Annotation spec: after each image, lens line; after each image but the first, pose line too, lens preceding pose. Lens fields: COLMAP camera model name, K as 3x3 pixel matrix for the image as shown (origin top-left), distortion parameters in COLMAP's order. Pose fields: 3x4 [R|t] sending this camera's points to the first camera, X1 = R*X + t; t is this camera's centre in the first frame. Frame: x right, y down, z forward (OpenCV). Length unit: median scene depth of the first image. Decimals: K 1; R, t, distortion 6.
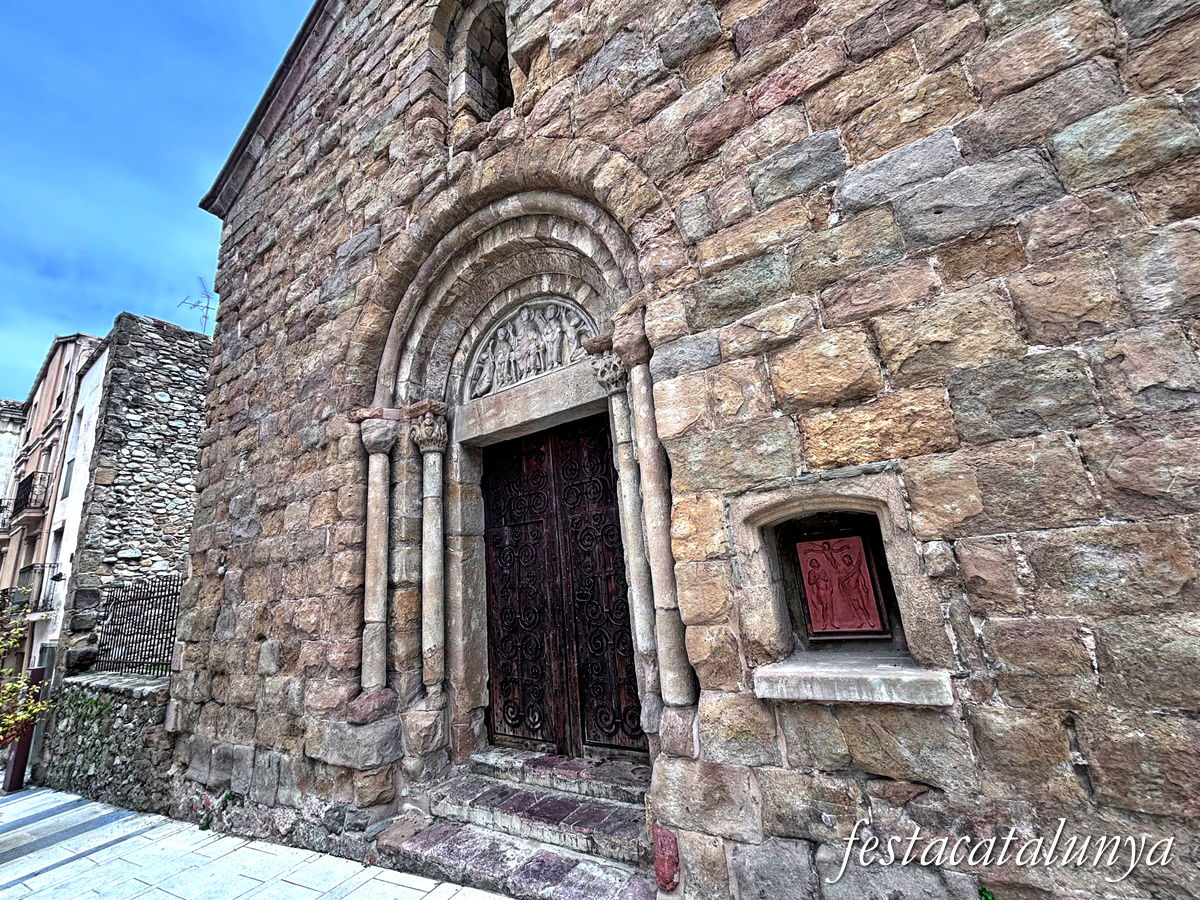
lens RADIAL K [[484.6, 0, 601.9], [0, 484.6, 442.3], [0, 0, 1]] dist [-0.000886, -0.000147]
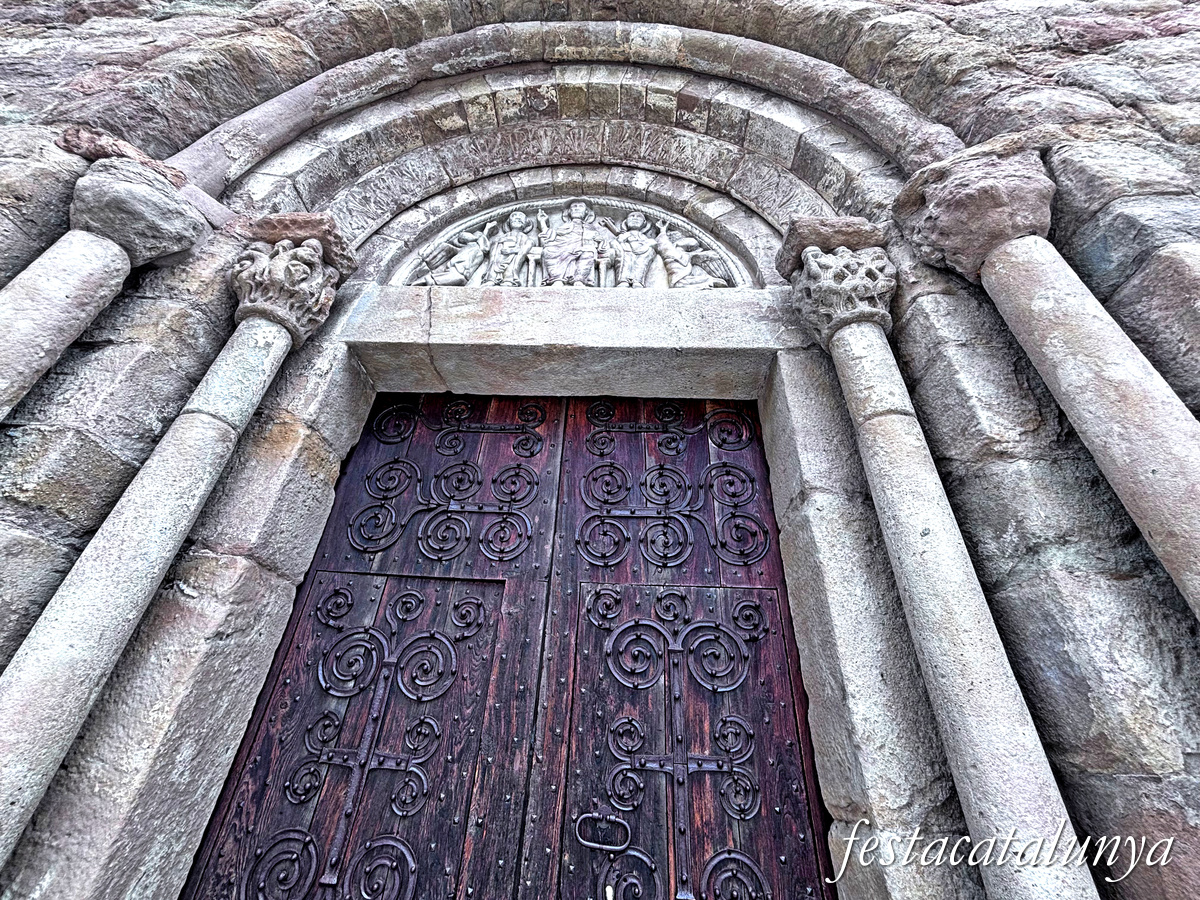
lens RADIAL K [[473.5, 0, 599.4], [0, 473.5, 442.2], [0, 0, 1]] dist [-0.024842, 0.008377]
pose [[0.845342, 0.397141, 0.357317, -0.228899], [-0.255826, 0.888109, -0.381858, 0.180119], [-0.468988, 0.231390, 0.852355, 0.589800]]
